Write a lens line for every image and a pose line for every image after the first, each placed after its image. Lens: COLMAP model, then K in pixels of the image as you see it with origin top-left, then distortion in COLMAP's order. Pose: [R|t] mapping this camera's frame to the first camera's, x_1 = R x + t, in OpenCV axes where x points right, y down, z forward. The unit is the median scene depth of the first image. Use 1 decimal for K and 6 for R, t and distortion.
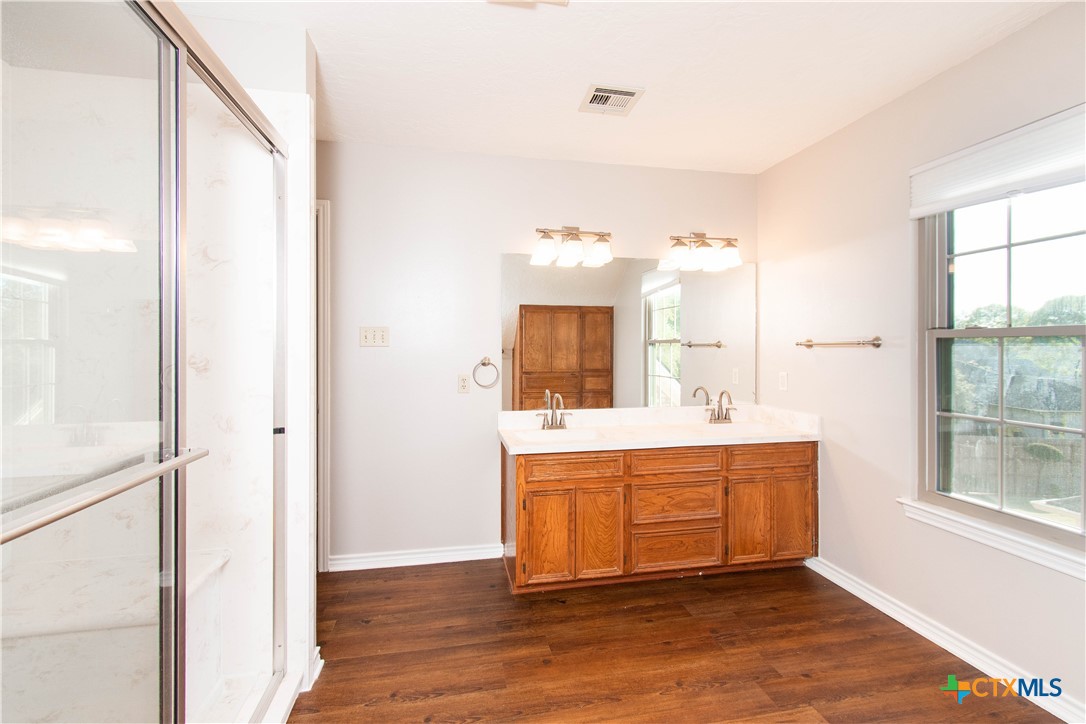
lens RADIAL K [[479.0, 0, 539.6], [0, 479.0, 363.4], [0, 0, 1]] dist [0.001005, -0.000799]
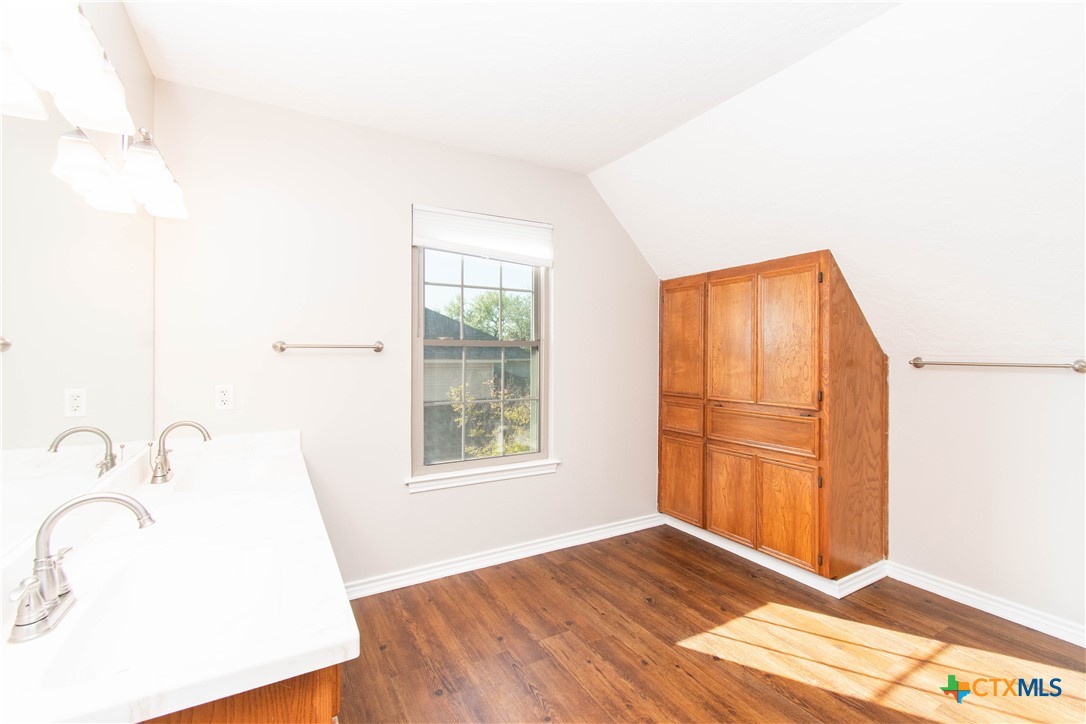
lens RADIAL K [[479.0, 0, 539.6], [0, 479.0, 363.4], [0, 0, 1]] dist [0.001005, -0.000799]
pose [[-0.326618, -0.013430, 0.945061, -0.476073], [0.027310, 0.999347, 0.023640, -0.024857], [-0.944762, 0.033530, -0.326038, 1.106811]]
